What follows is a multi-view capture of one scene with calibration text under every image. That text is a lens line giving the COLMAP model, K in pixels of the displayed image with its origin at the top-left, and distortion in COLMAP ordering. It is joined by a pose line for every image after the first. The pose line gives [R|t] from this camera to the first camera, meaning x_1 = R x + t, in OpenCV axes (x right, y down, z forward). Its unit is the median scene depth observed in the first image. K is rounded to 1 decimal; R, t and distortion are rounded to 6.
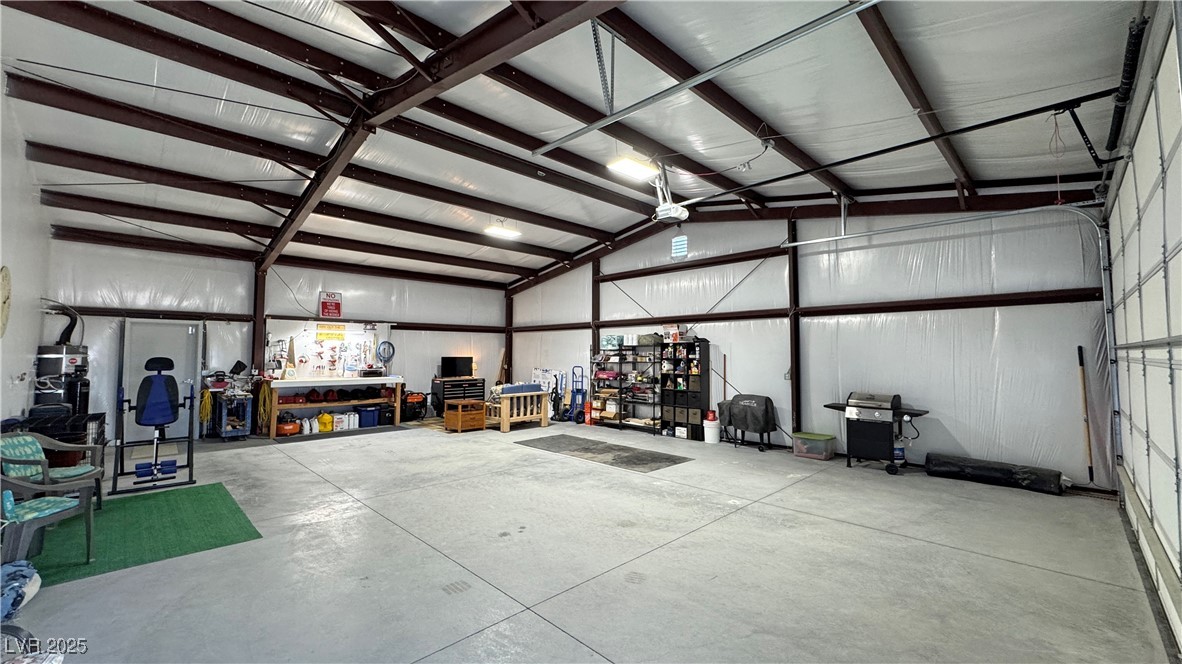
lens RADIAL K [[469.7, 0, 593.3], [0, 469.7, 329.7], [0, 0, 1]] dist [-0.001040, 0.000019]
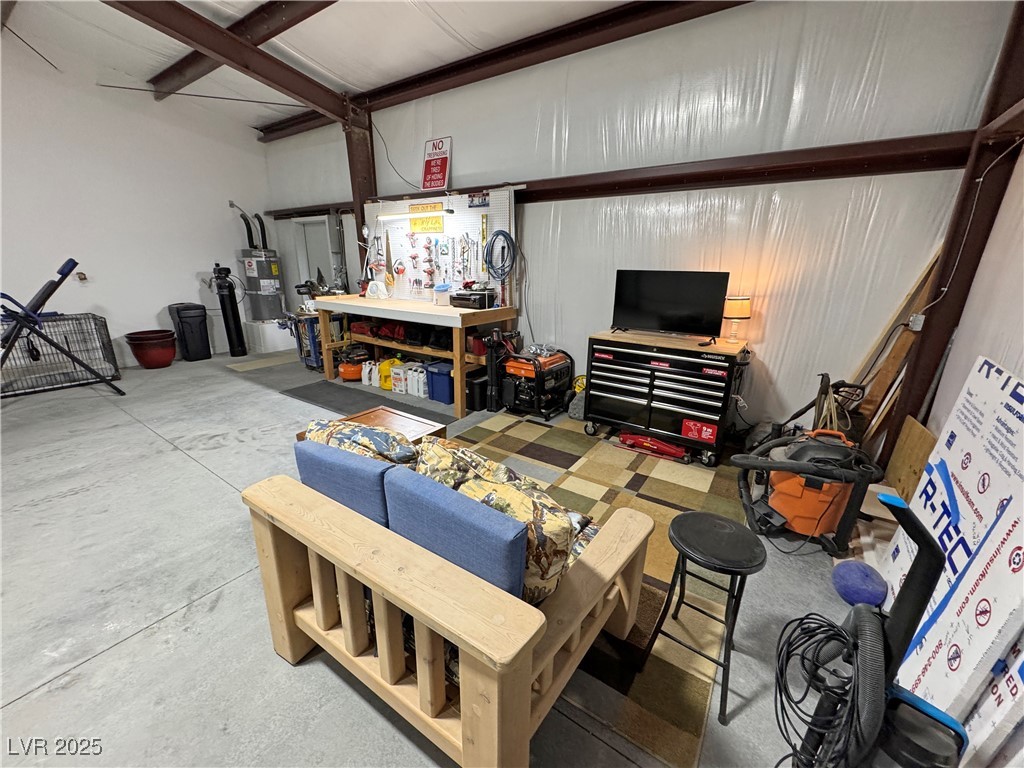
lens RADIAL K [[407.2, 0, 512.7], [0, 407.2, 383.9], [0, 0, 1]] dist [-0.000185, -0.000842]
pose [[0.187550, 0.283375, -0.940491, -0.031853], [0.037175, 0.954748, 0.295084, 0.053437], [0.981551, -0.090306, 0.168529, 0.989174]]
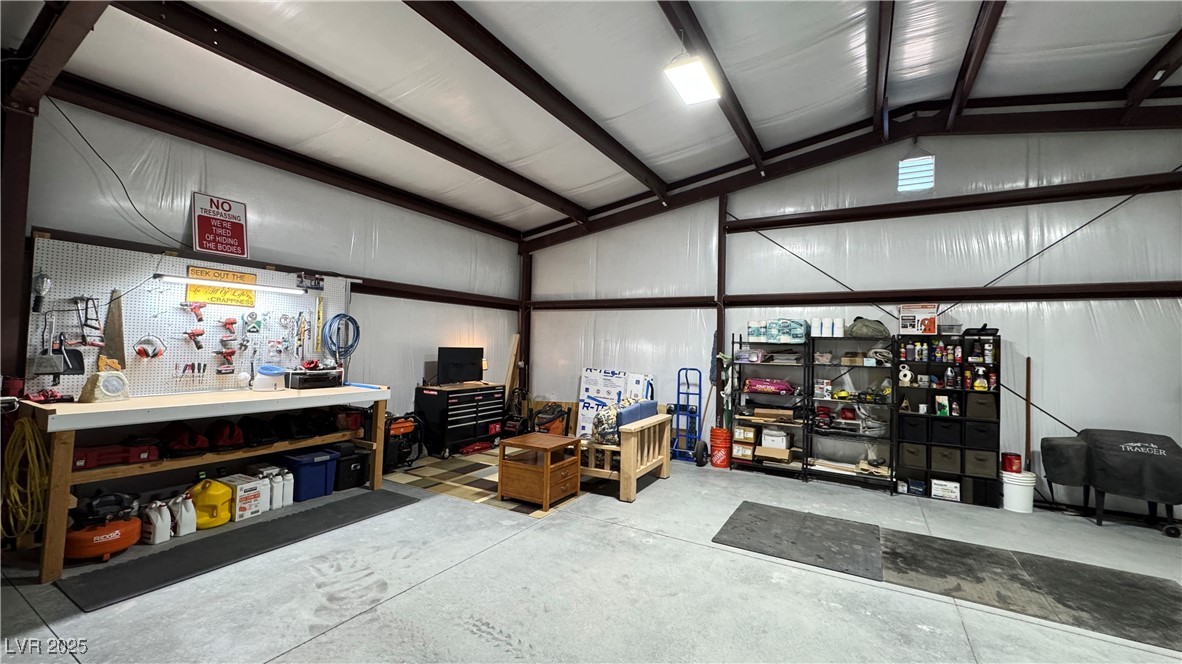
lens RADIAL K [[469.7, 0, 591.6], [0, 469.7, 330.5], [0, 0, 1]] dist [-0.001040, 0.000019]
pose [[0.964750, 0.031640, 0.261258, -0.336401], [-0.037983, 0.999093, 0.019262, 0.023929], [-0.260411, -0.028506, 0.965077, 0.483221]]
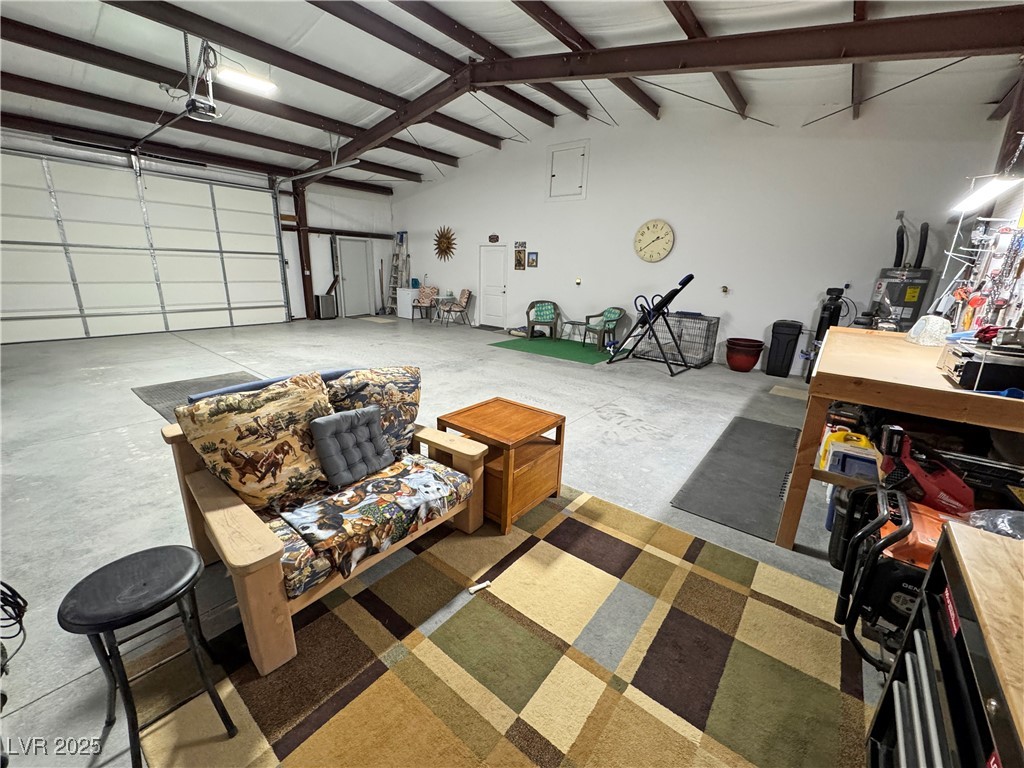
lens RADIAL K [[407.2, 0, 511.2], [0, 407.2, 384.2], [0, 0, 1]] dist [-0.000185, -0.000842]
pose [[-0.992947, -0.002166, -0.118538, -0.233322], [-0.029505, 0.972892, 0.229370, 0.064334], [0.114828, 0.231250, -0.966094, 1.193347]]
